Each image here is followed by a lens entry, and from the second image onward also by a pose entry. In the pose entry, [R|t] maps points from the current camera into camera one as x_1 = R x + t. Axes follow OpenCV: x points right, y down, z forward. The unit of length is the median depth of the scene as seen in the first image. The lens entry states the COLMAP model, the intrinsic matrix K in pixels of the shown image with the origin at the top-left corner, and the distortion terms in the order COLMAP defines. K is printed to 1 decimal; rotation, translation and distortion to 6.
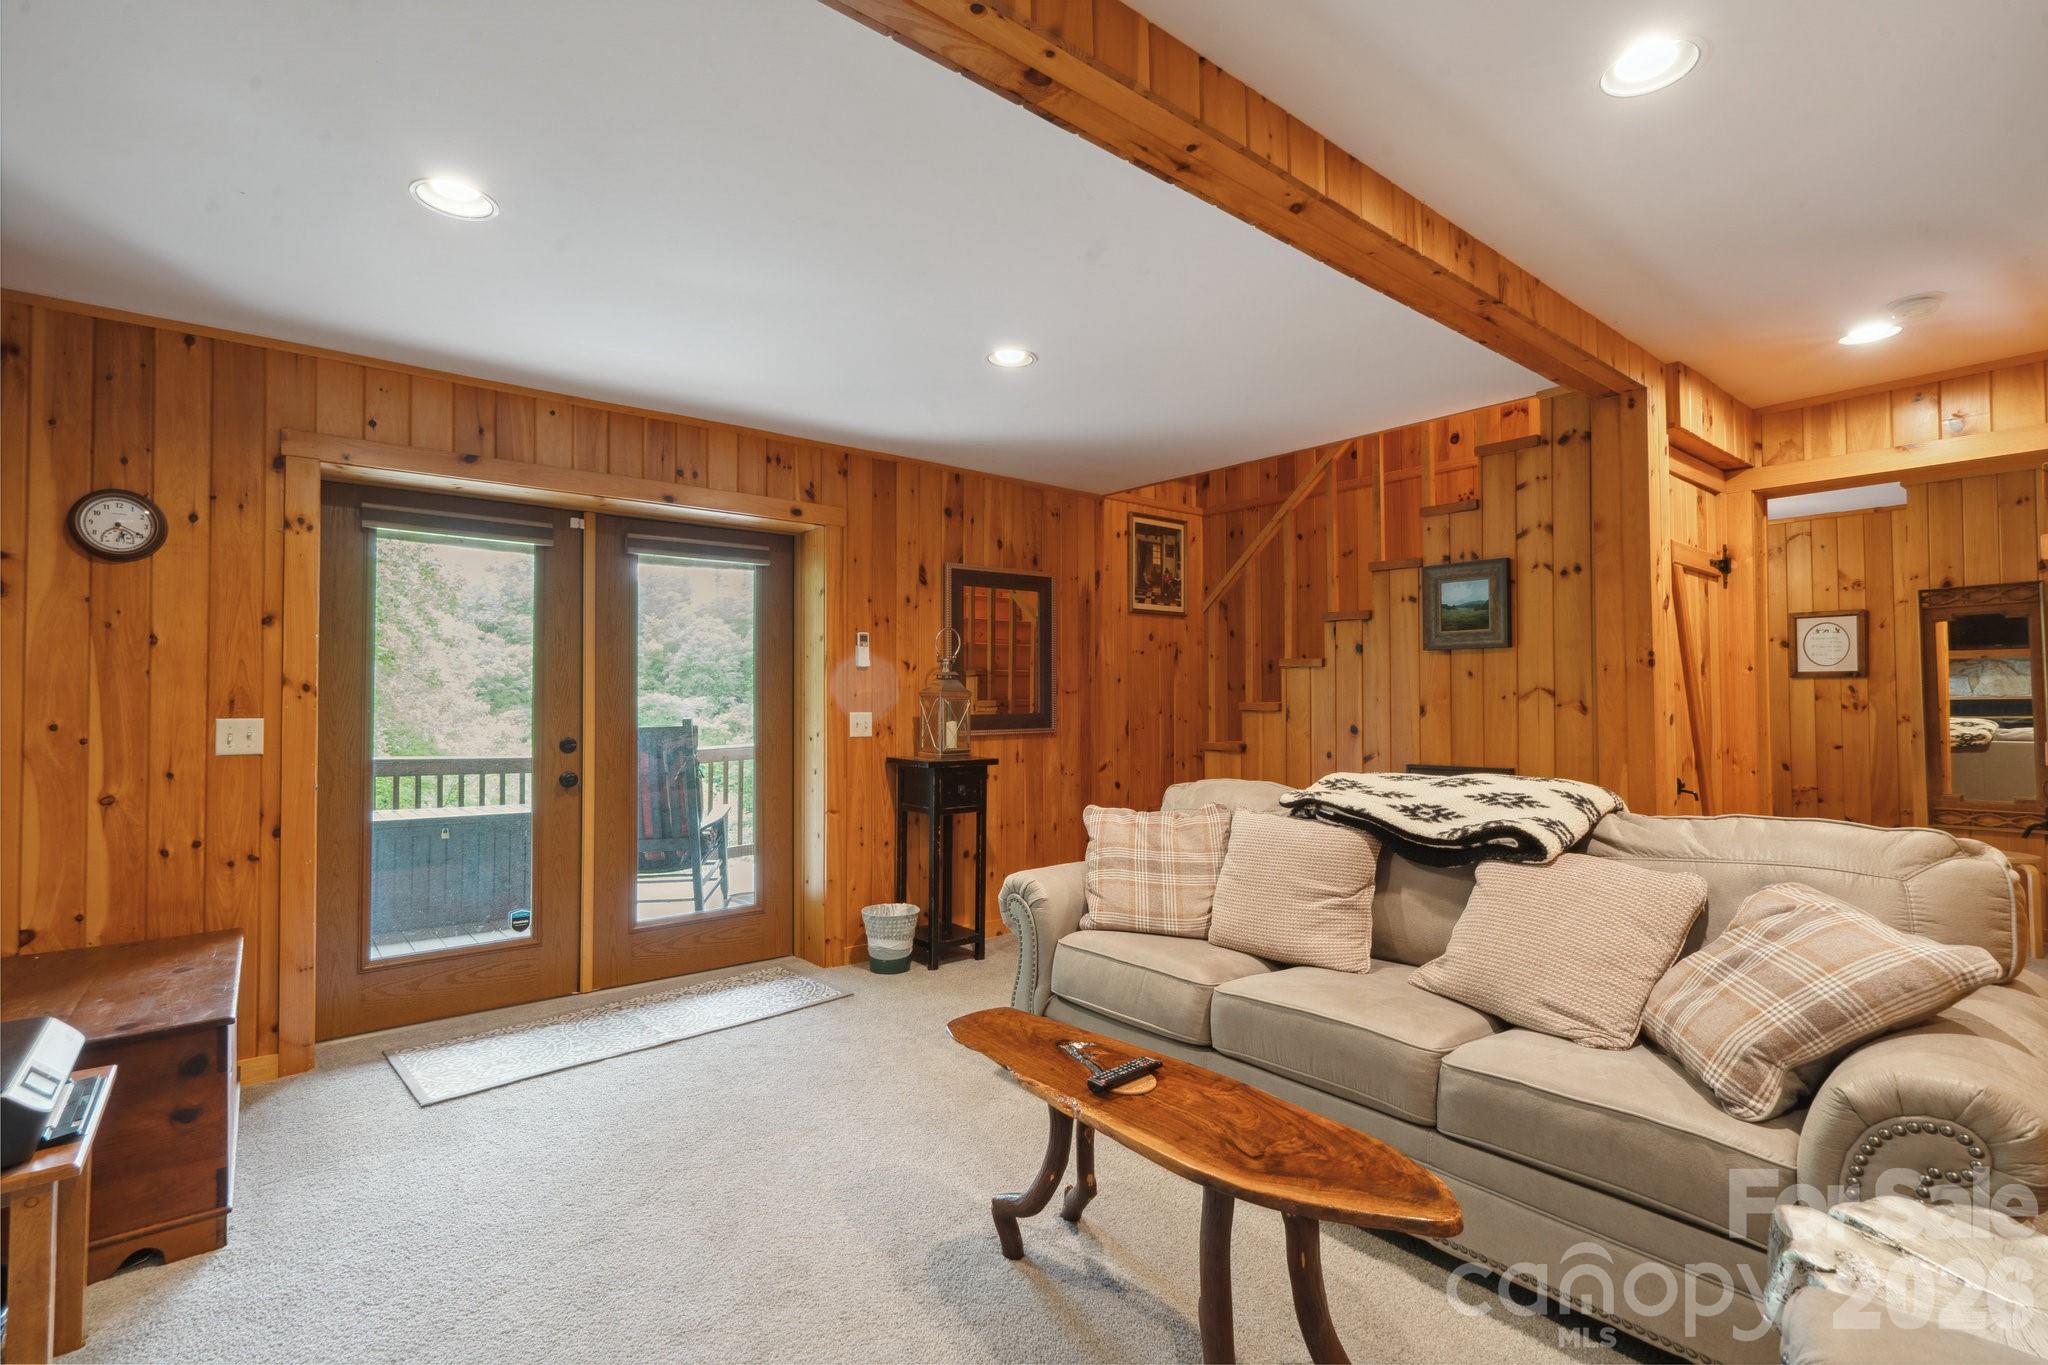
lens RADIAL K [[936.2, 0, 1024.0], [0, 936.2, 682.5], [0, 0, 1]] dist [-0.008181, 0.005582]
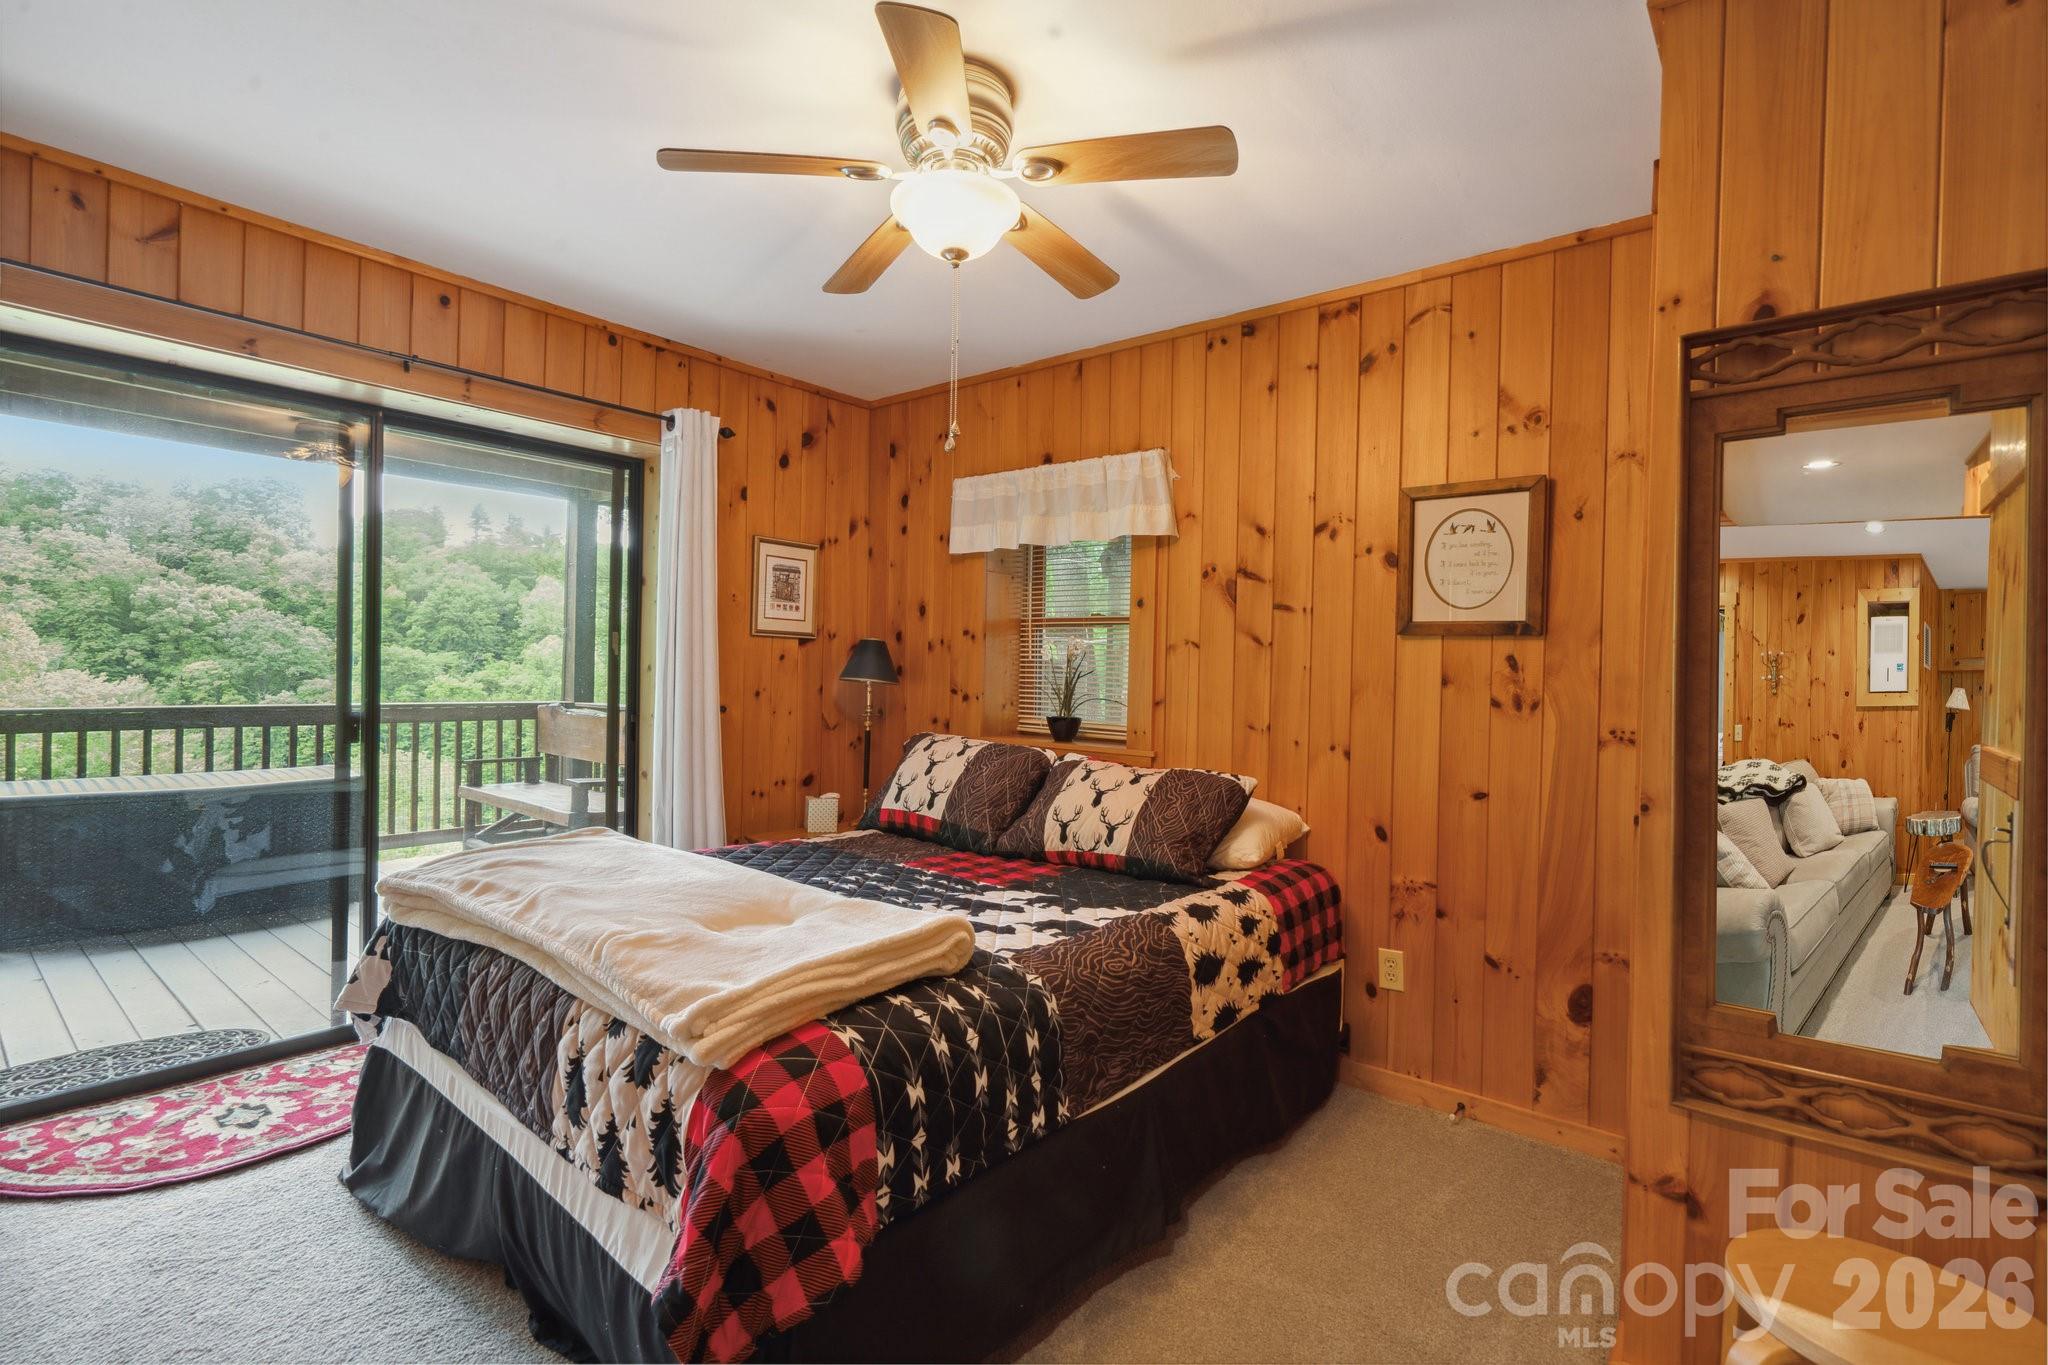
lens RADIAL K [[936.2, 0, 1024.0], [0, 936.2, 682.5], [0, 0, 1]] dist [-0.008181, 0.005582]
pose [[0.978952, 0.023617, 0.202721, 0.578298], [-0.030498, 0.999057, 0.030887, 0.009733], [-0.201800, -0.036420, 0.978749, 0.621989]]
